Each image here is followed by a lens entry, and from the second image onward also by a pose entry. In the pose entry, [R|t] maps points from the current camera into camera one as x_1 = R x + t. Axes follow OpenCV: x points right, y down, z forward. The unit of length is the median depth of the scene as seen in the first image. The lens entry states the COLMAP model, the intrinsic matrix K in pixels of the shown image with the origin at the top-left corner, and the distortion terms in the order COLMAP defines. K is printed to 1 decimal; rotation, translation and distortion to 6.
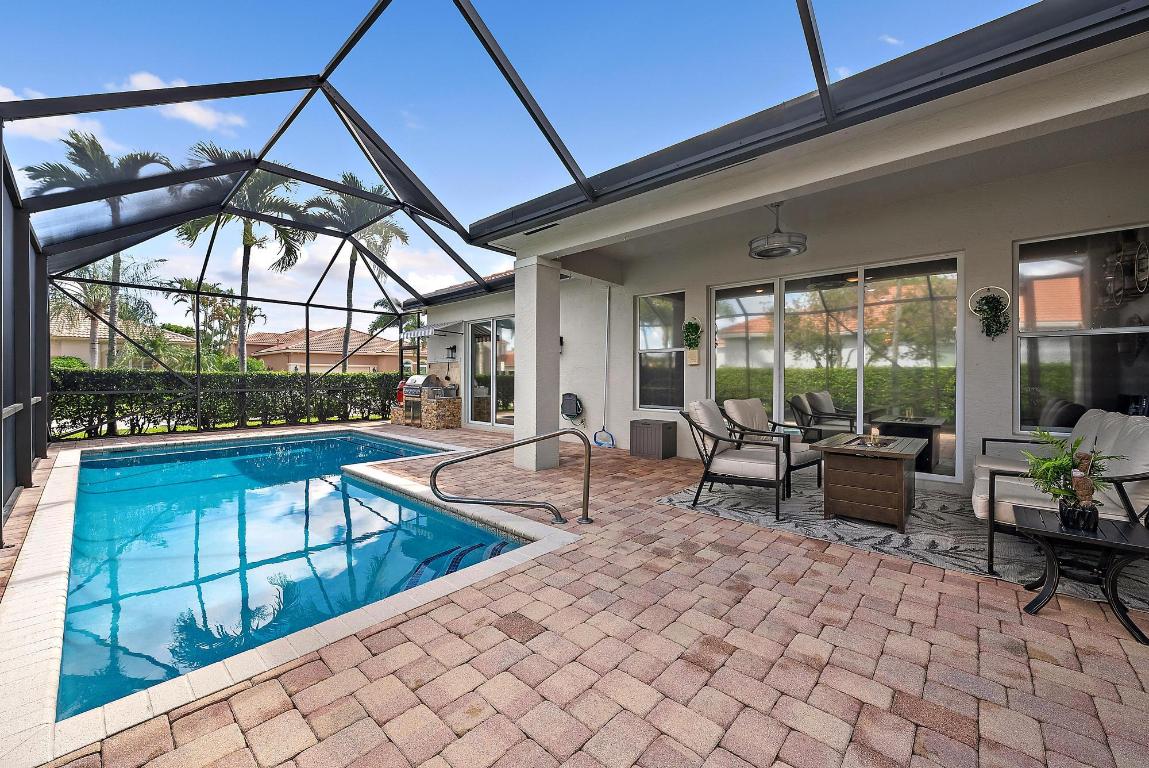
lens RADIAL K [[448.7, 0, 573.6], [0, 448.7, 380.3], [0, 0, 1]] dist [-0.005413, 0.000947]
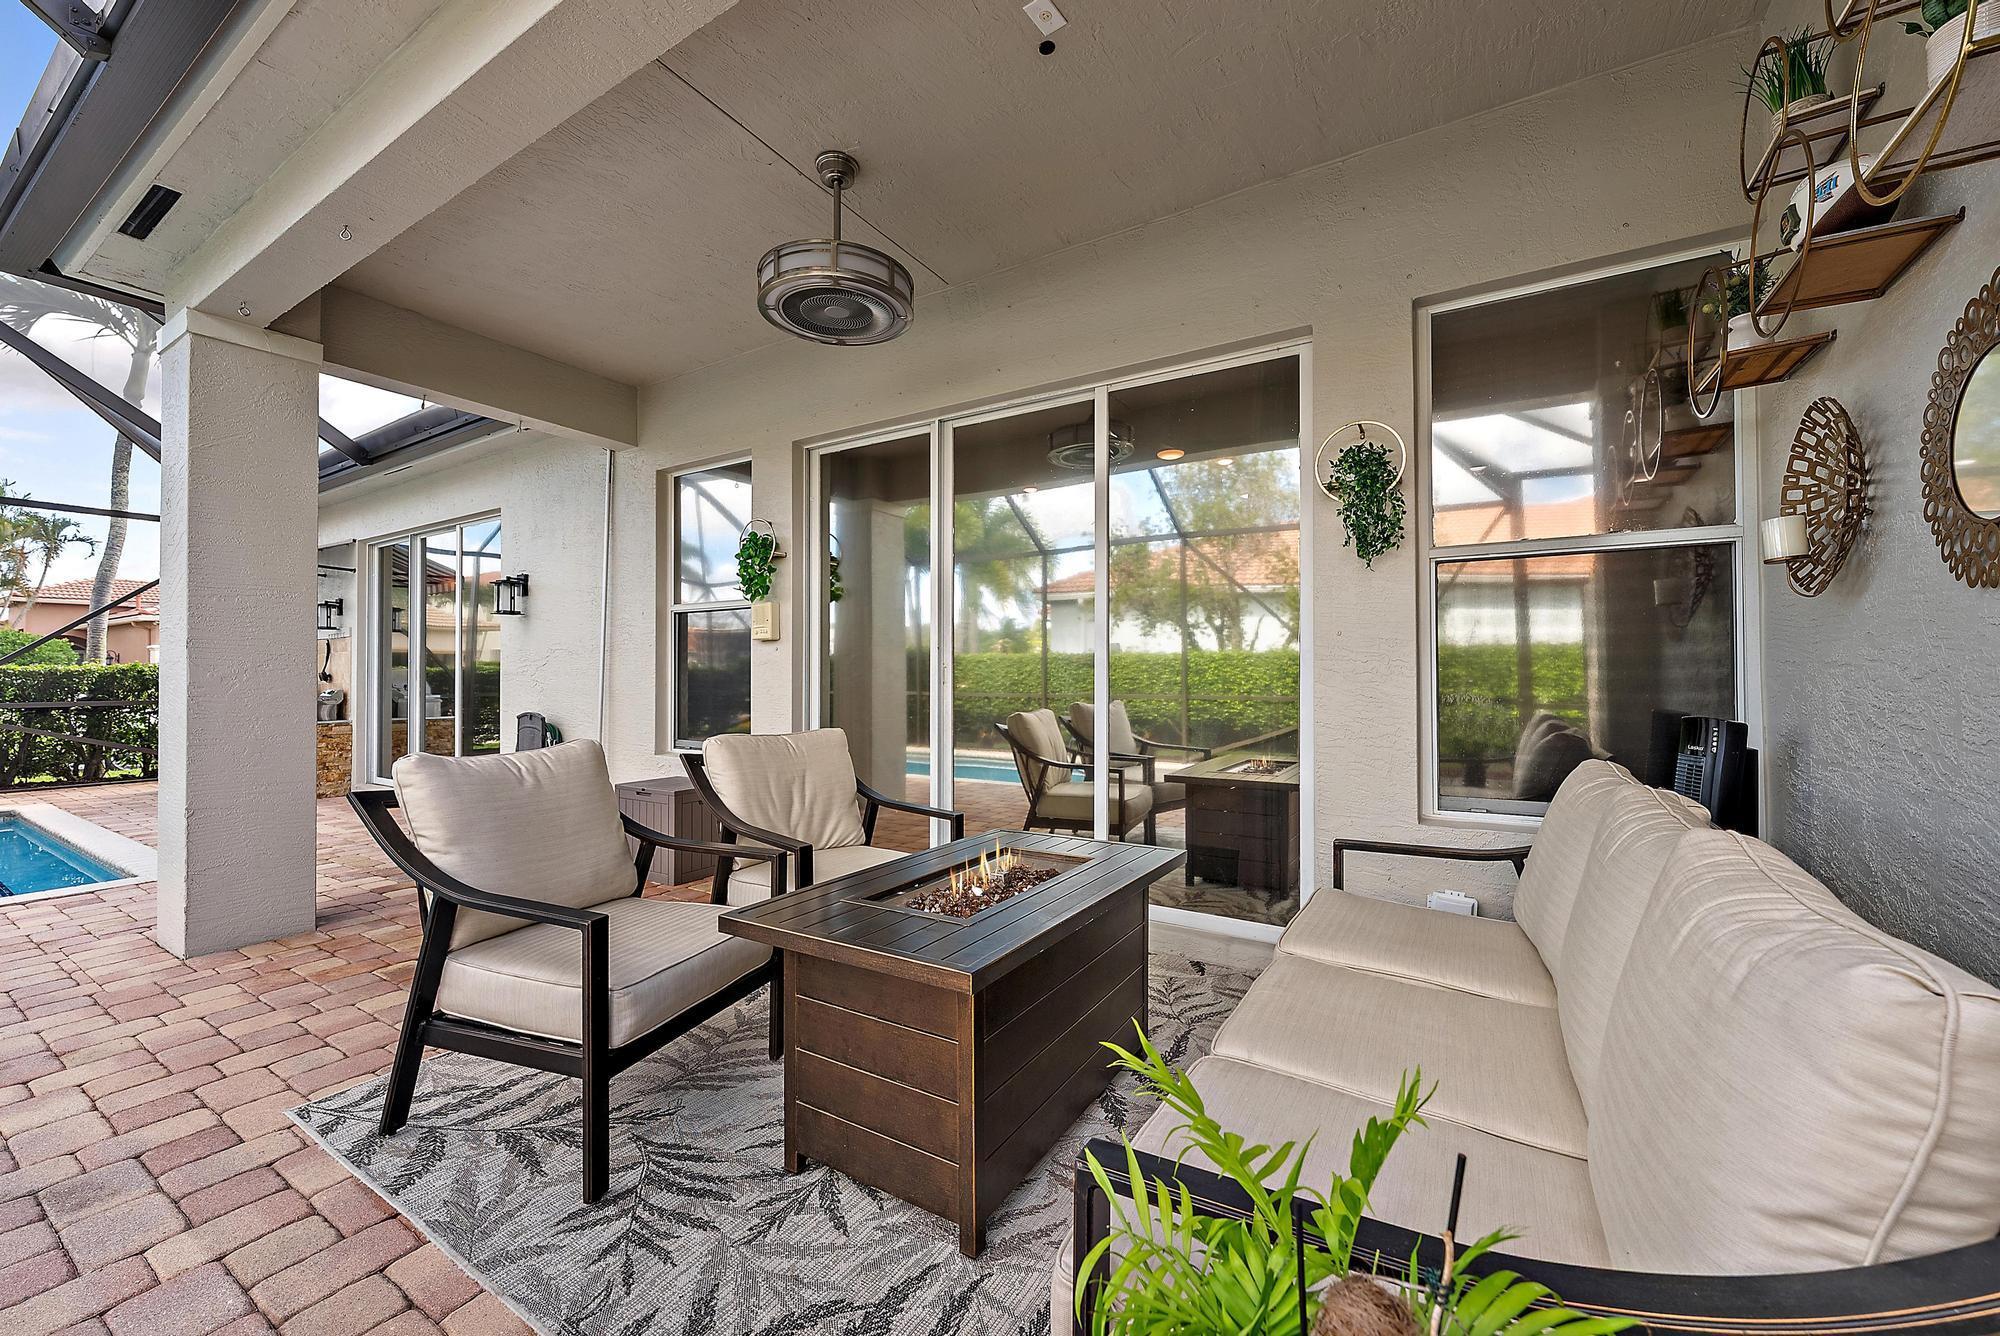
lens RADIAL K [[781.0, 0, 1000.6], [0, 781.0, 670.1], [0, 0, 1]] dist [-0.005413, 0.000947]
pose [[0.984424, -0.005535, 0.175722, 0.299686], [0.006877, 0.999952, -0.007025, -0.001552], [-0.175674, 0.008124, 0.984415, 0.240616]]
